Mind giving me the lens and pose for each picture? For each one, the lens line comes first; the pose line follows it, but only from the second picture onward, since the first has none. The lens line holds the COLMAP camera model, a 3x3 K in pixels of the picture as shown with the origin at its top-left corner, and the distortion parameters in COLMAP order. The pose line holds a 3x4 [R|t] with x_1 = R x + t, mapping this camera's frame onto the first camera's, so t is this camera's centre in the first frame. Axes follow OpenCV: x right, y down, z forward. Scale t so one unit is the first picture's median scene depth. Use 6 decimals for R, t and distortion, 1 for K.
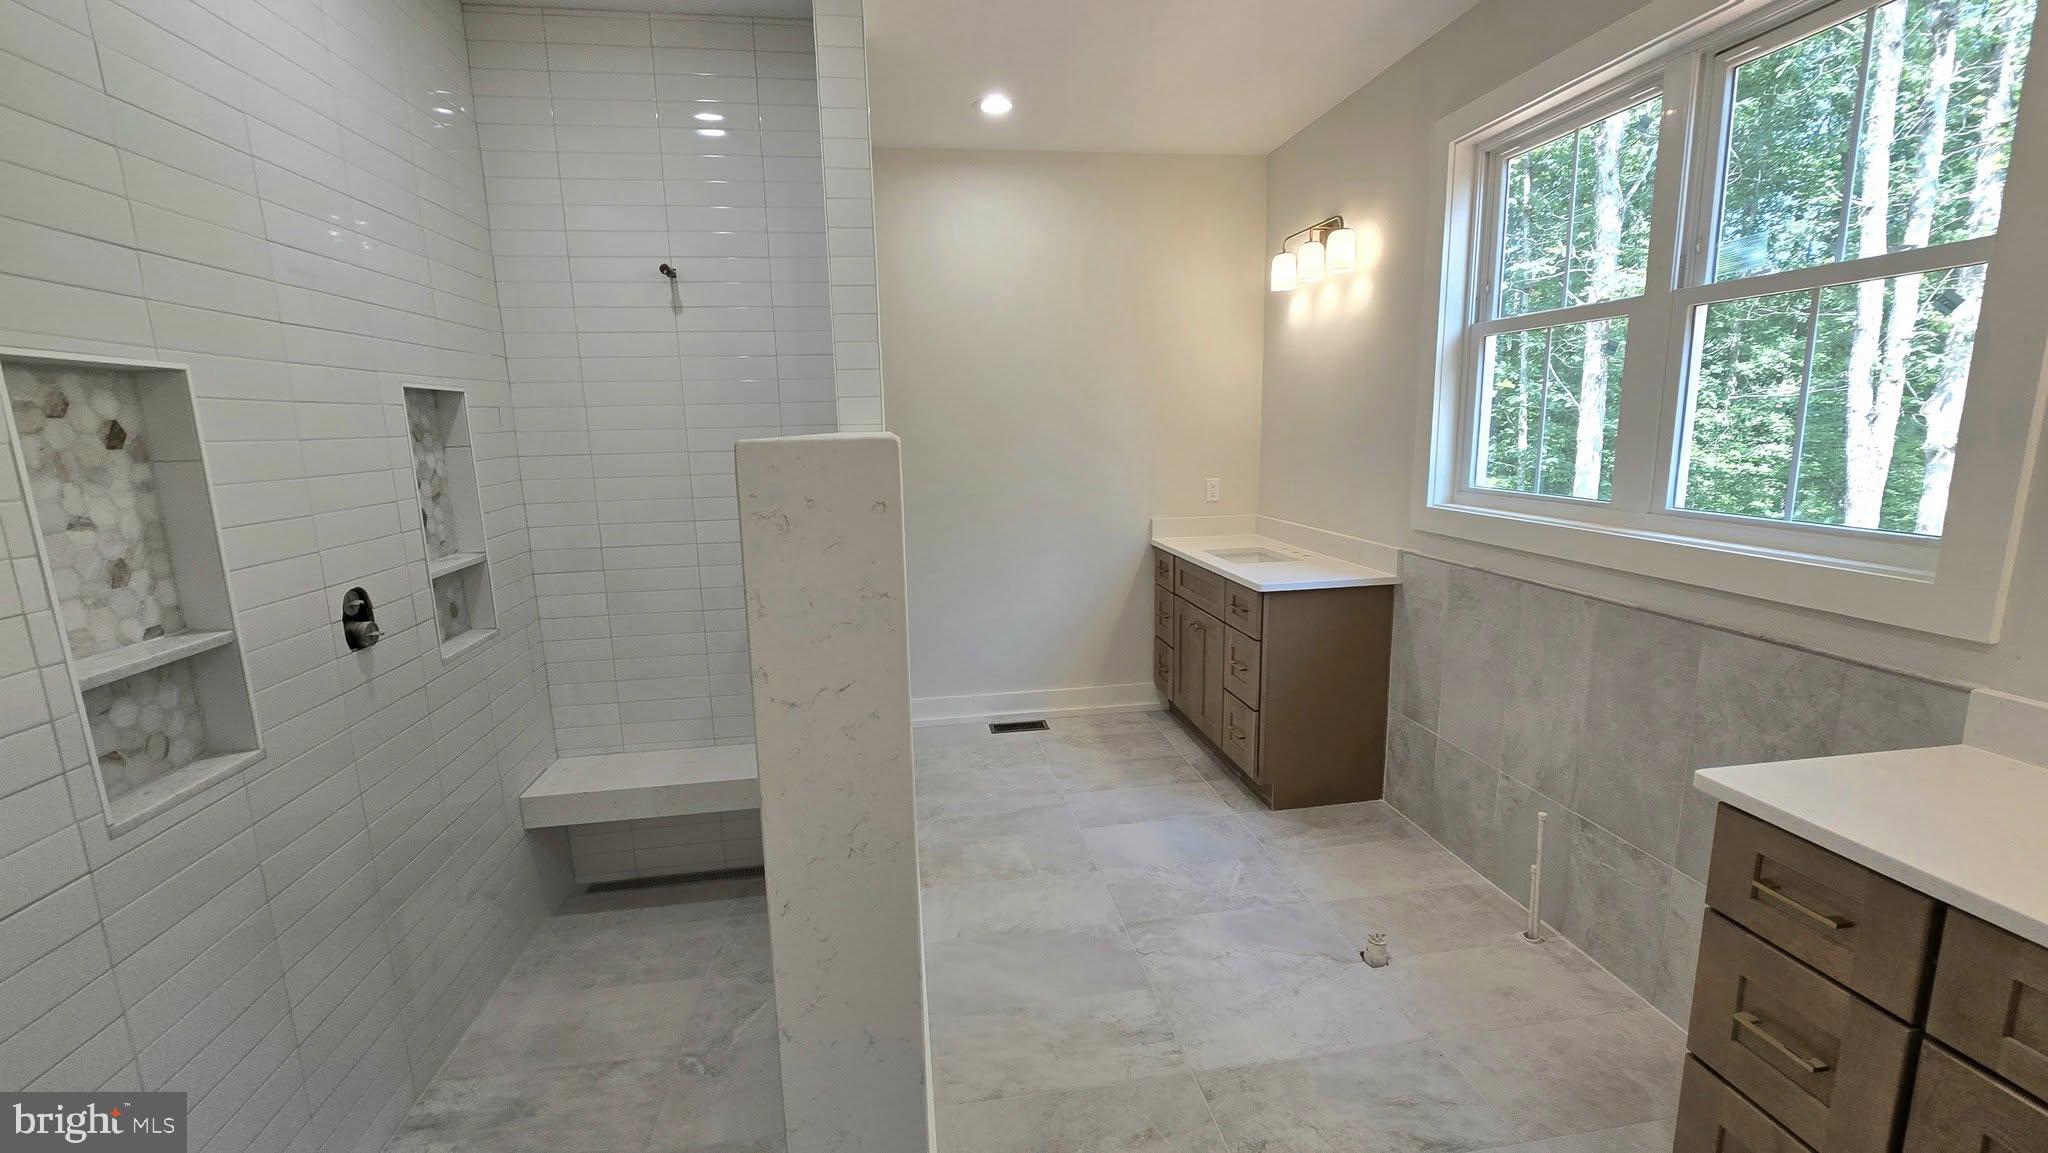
lens RADIAL K [[810.5, 0, 1024.0], [0, 810.5, 576.5], [0, 0, 1]] dist [-0.000302, -0.000018]
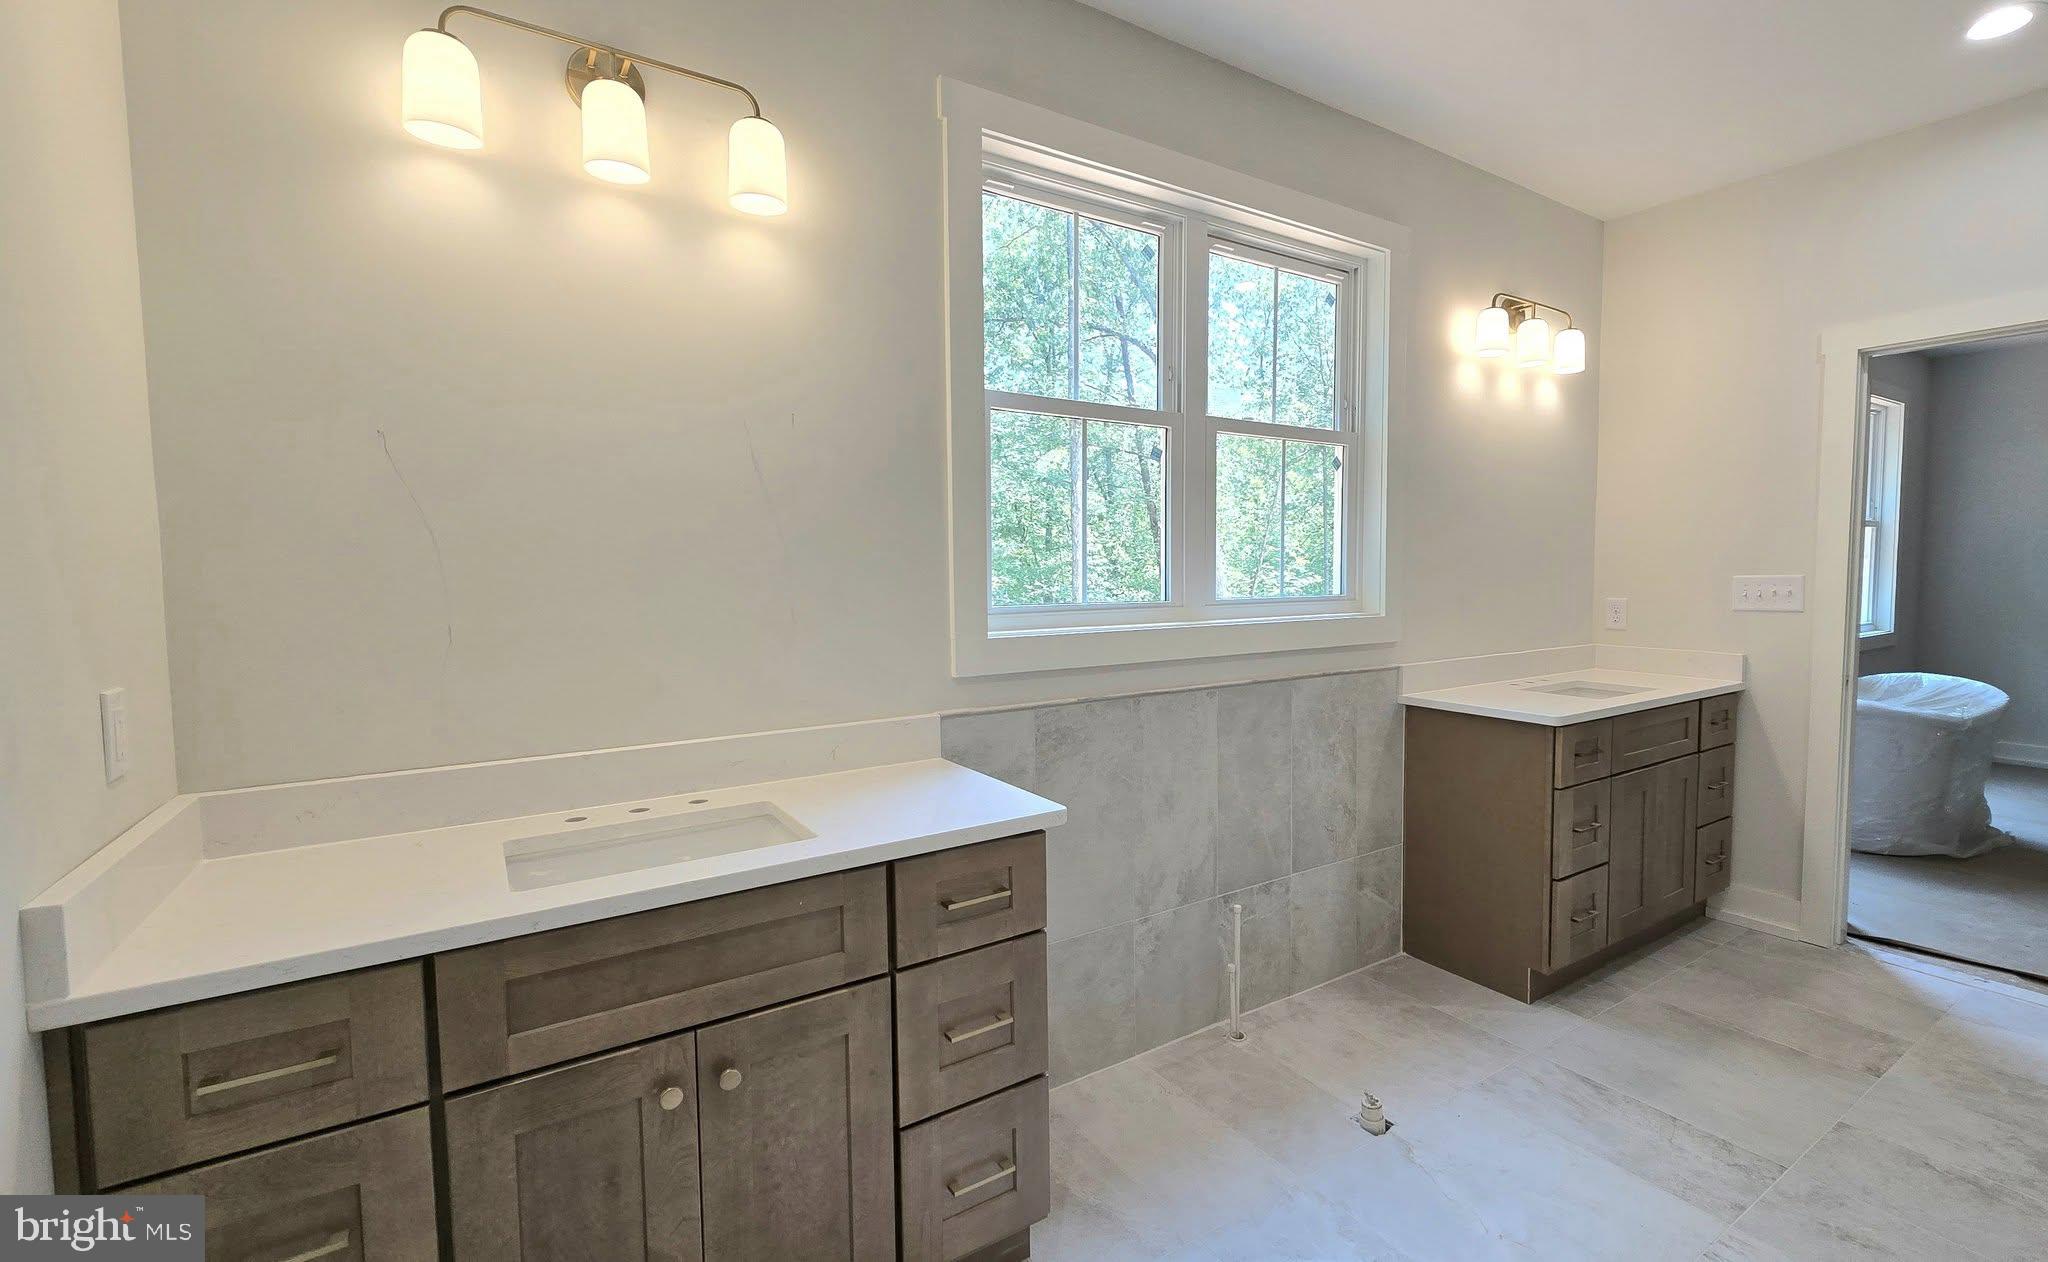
lens RADIAL K [[920.9, 0, 1146.0], [0, 920.9, 595.5], [0, 0, 1]] dist [0.001519, 0.000163]
pose [[-0.444377, -0.033635, 0.895208, -0.340456], [0.167145, 0.978634, 0.119740, -0.256111], [-0.880109, 0.202839, -0.429261, 1.606032]]
